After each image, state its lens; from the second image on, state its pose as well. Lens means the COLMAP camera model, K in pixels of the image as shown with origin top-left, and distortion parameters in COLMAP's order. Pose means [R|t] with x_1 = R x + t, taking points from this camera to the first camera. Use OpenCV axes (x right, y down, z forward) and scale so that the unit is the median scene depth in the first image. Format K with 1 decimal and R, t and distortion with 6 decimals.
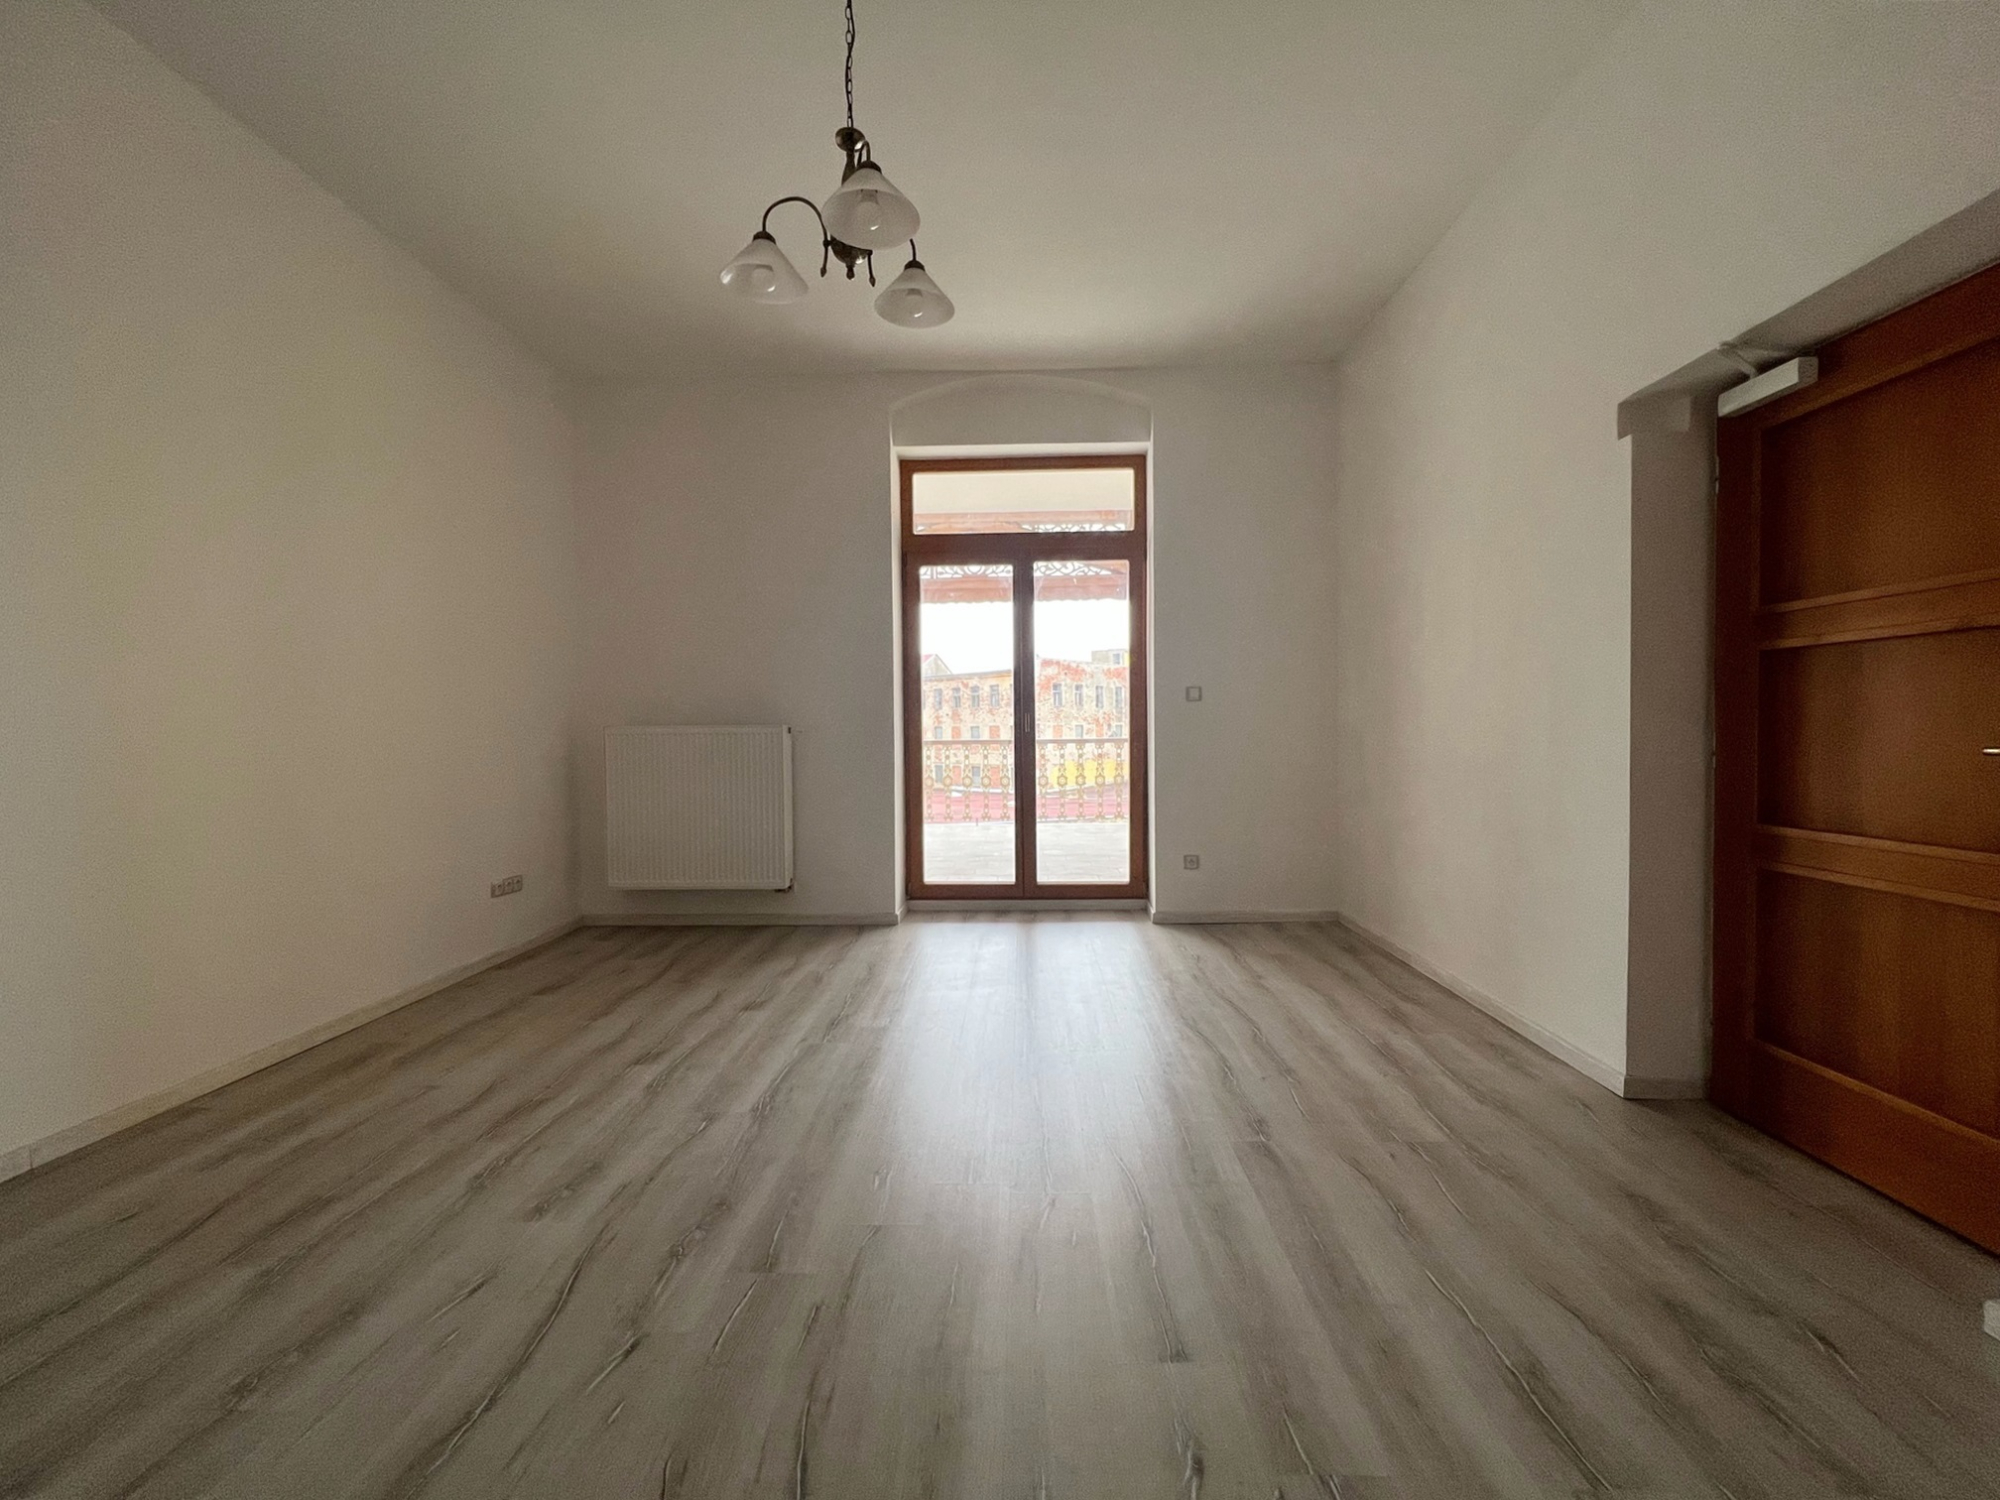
lens RADIAL K [[802.1, 0, 1000.0], [0, 802.1, 750.0], [0, 0, 1]] dist [-0.000049, 0.000061]
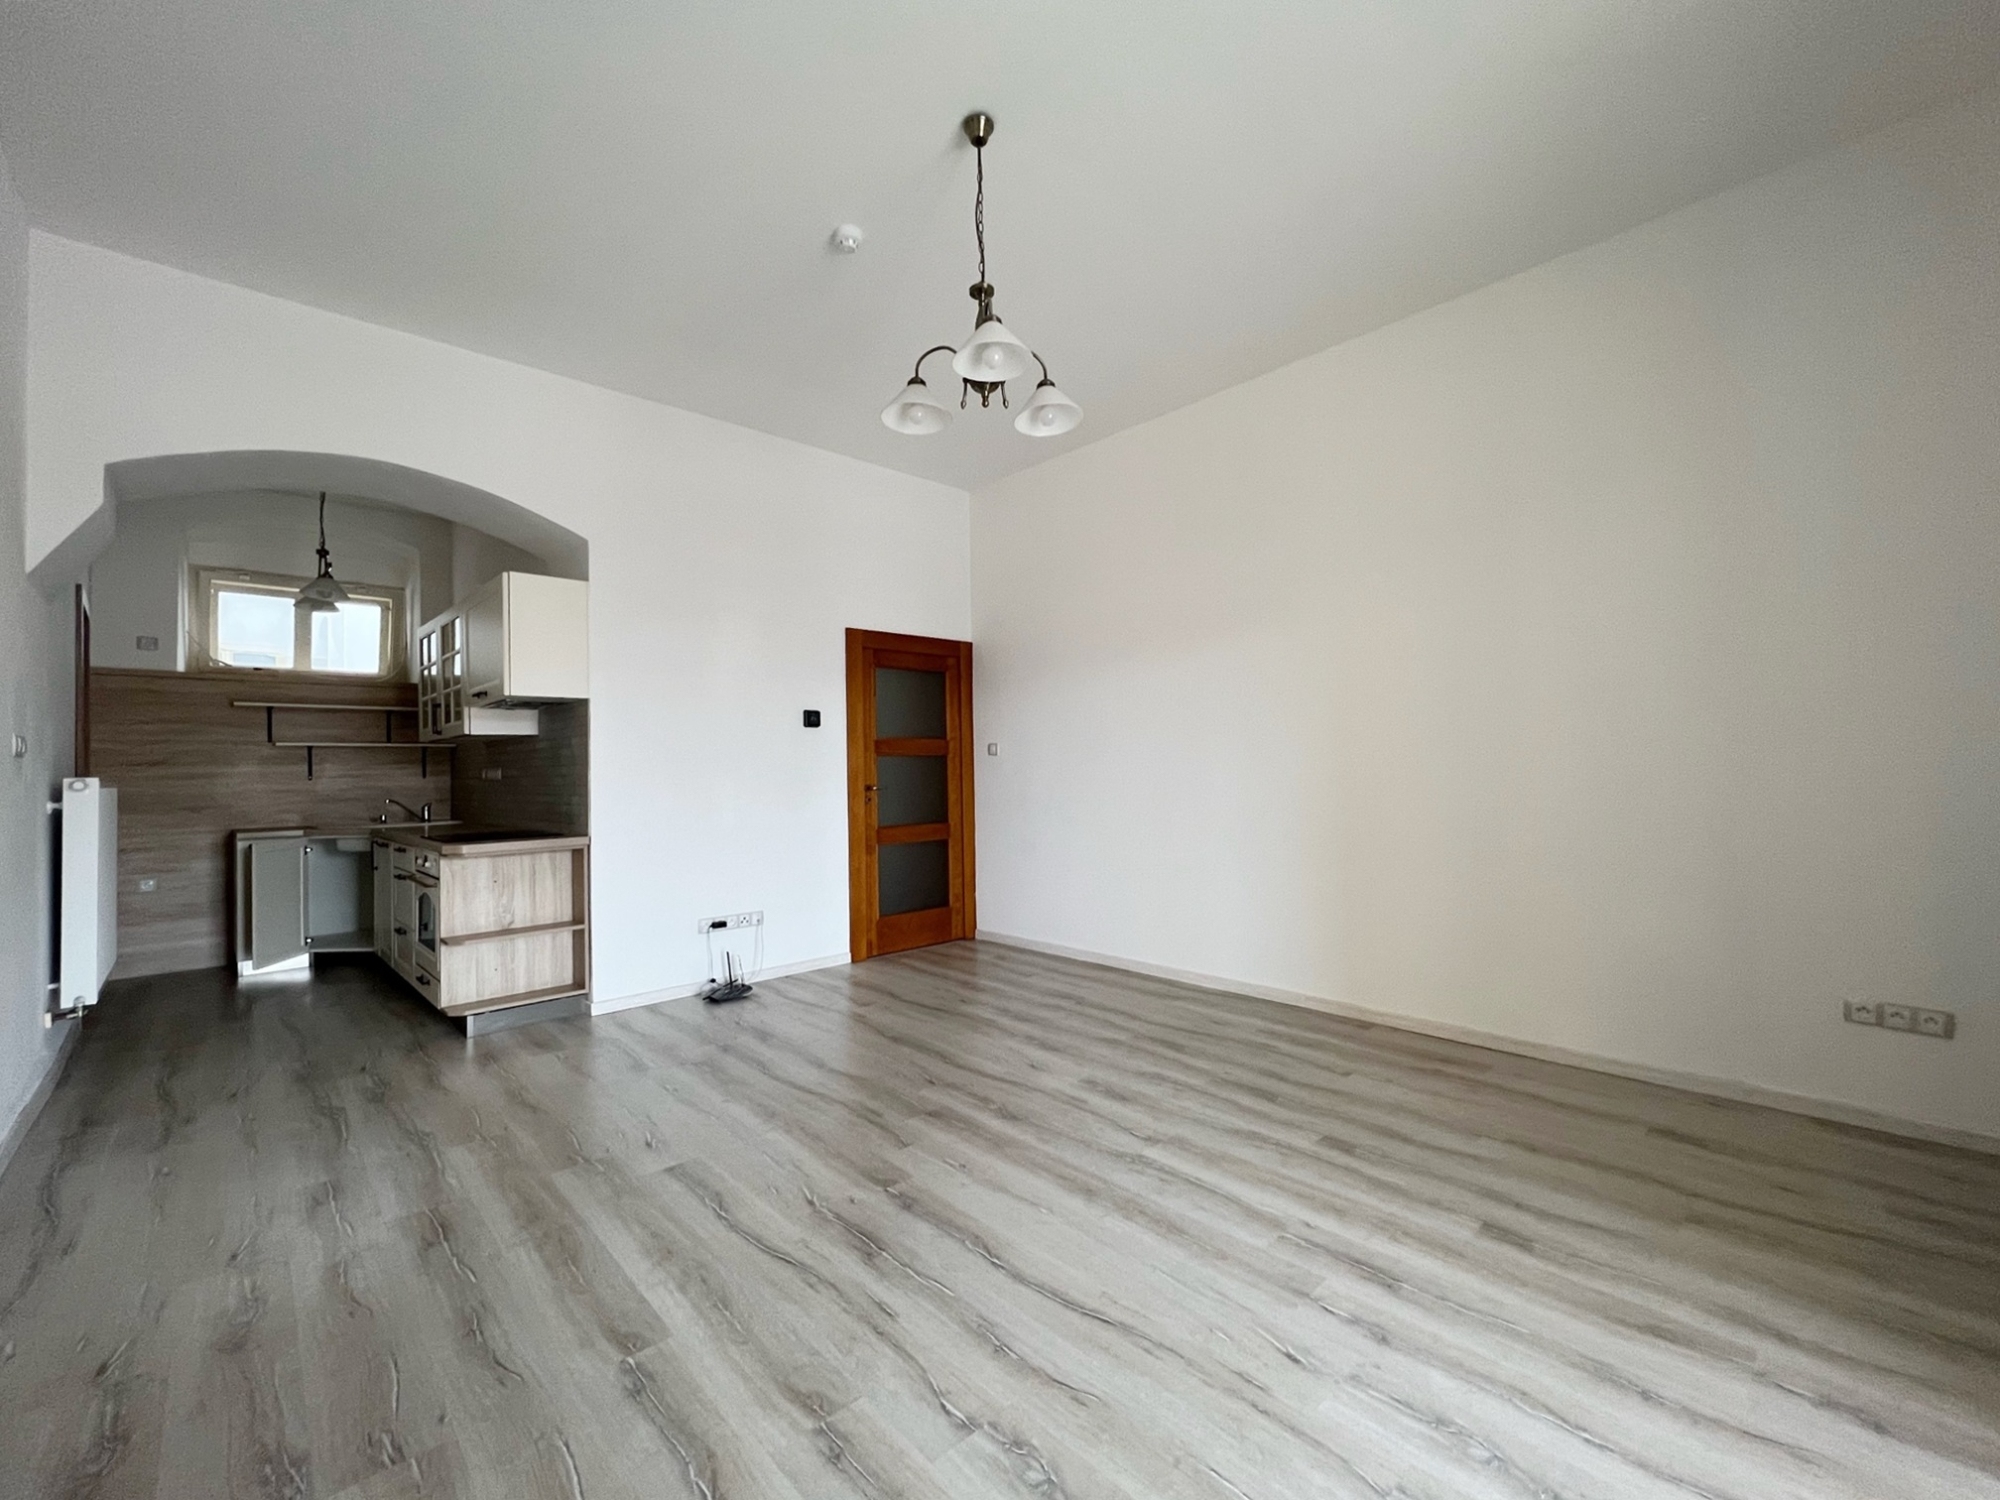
lens RADIAL K [[828.3, 0, 1003.9], [0, 828.3, 748.3], [0, 0, 1]] dist [-0.000346, 0.000187]
pose [[-0.712560, 0.005896, -0.701587, 0.559036], [0.008712, 0.999962, -0.000444, -0.076596], [0.701557, -0.006428, -0.712584, 1.625214]]
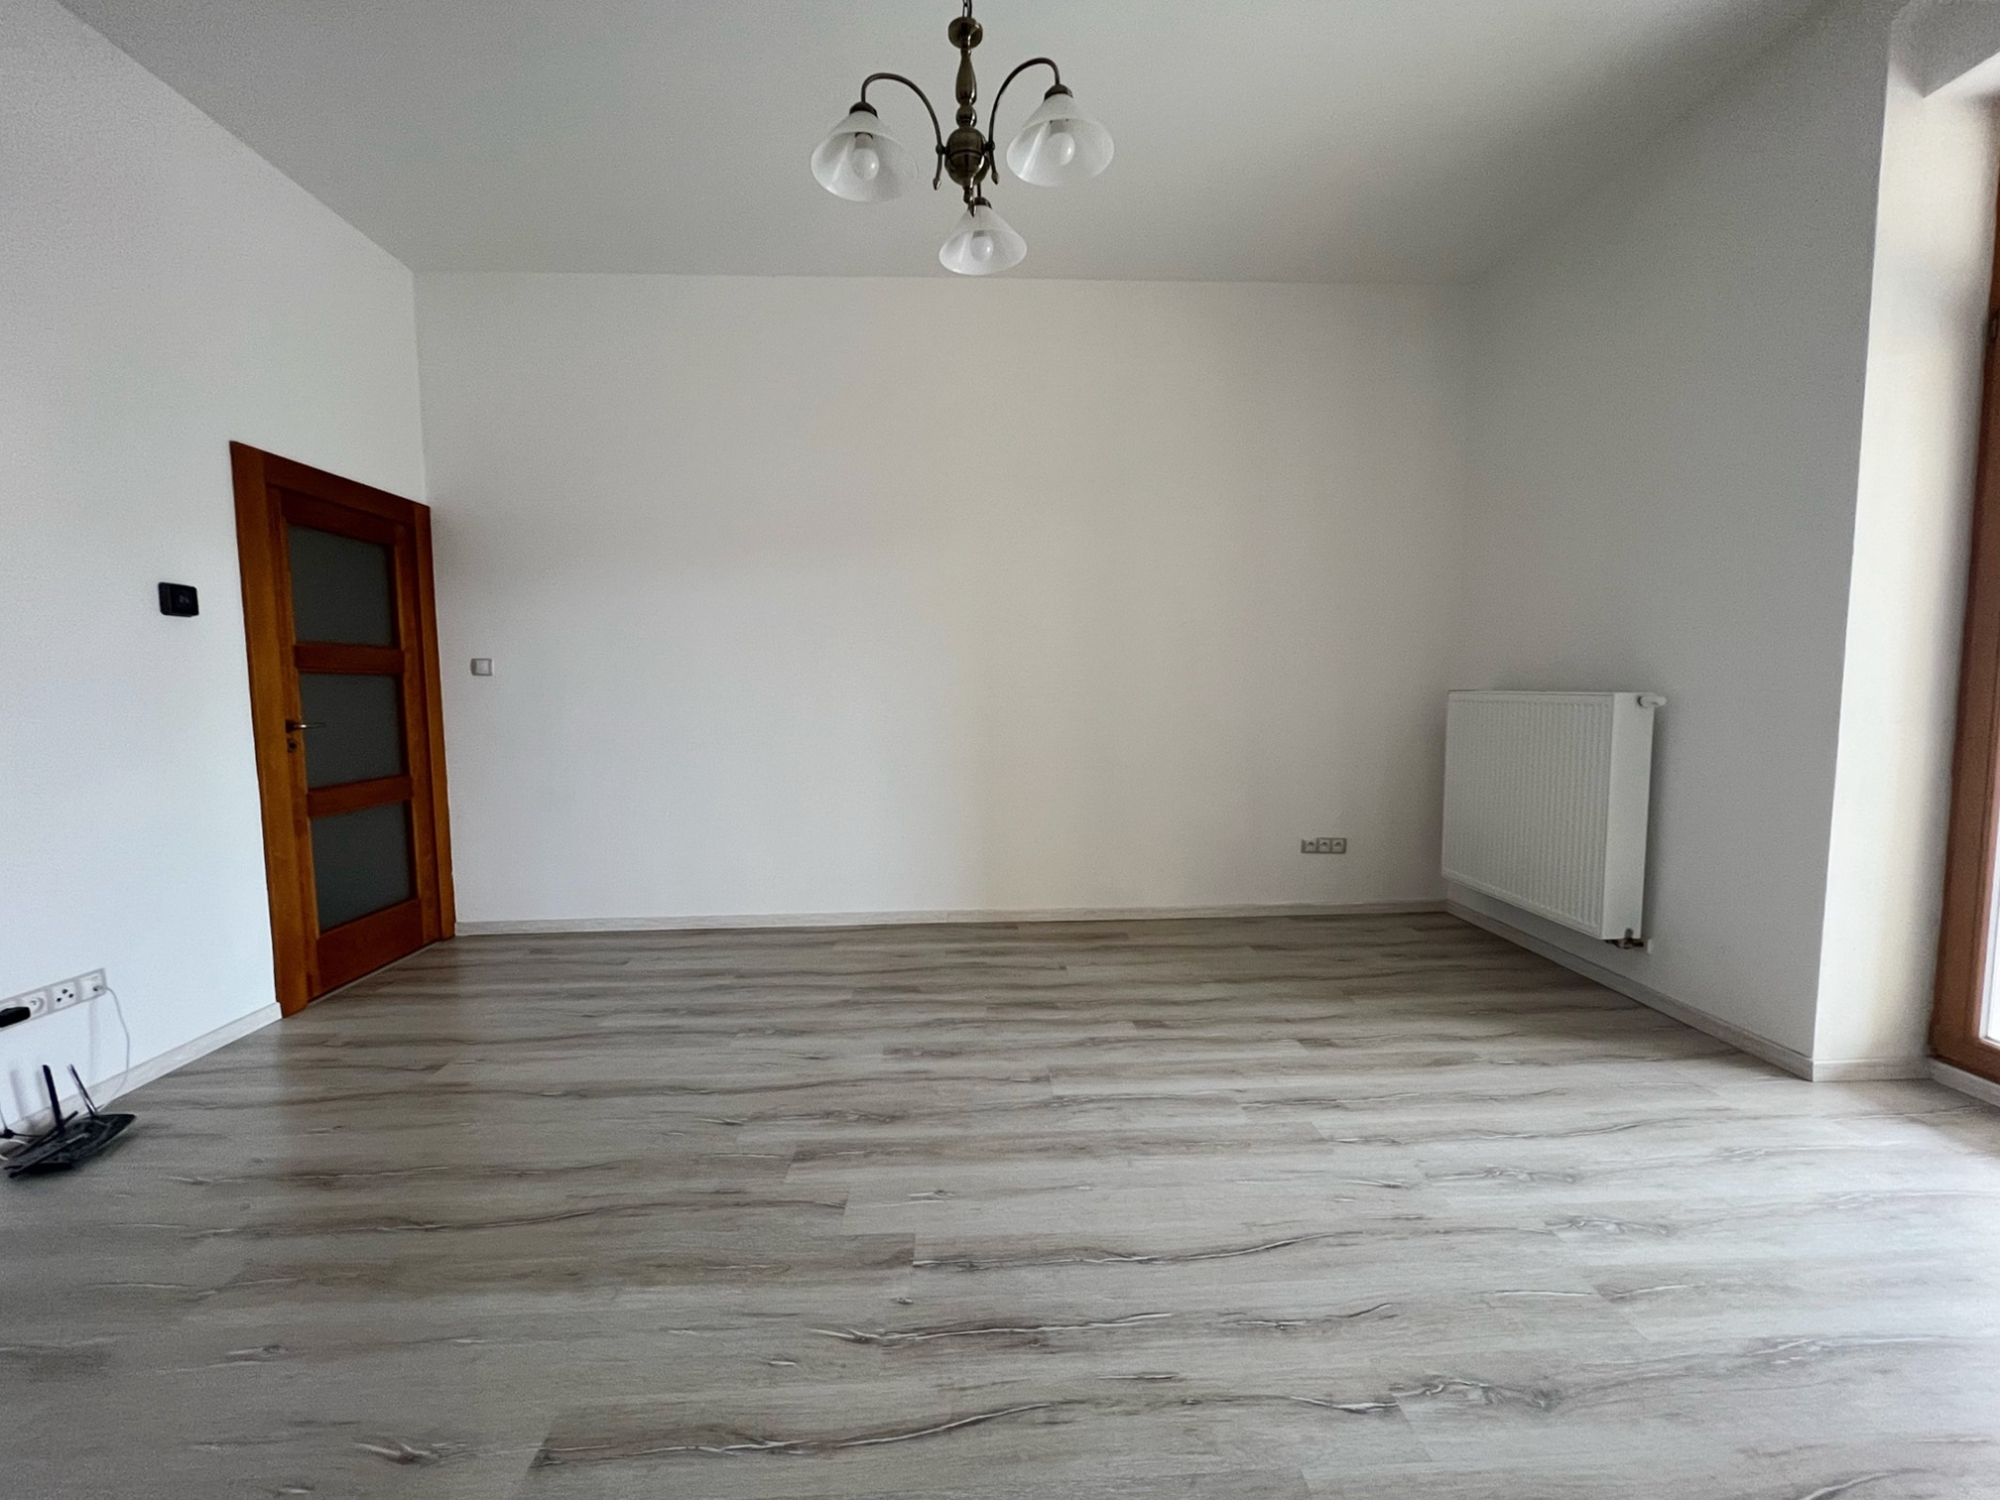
lens RADIAL K [[810.7, 0, 1007.2], [0, 810.7, 750.2], [0, 0, 1]] dist [-0.000842, -0.000115]
pose [[0.079593, 0.087476, -0.992982, 0.639247], [-0.013654, 0.996144, 0.086661, -0.063663], [0.996734, 0.006661, 0.080480, 0.845988]]
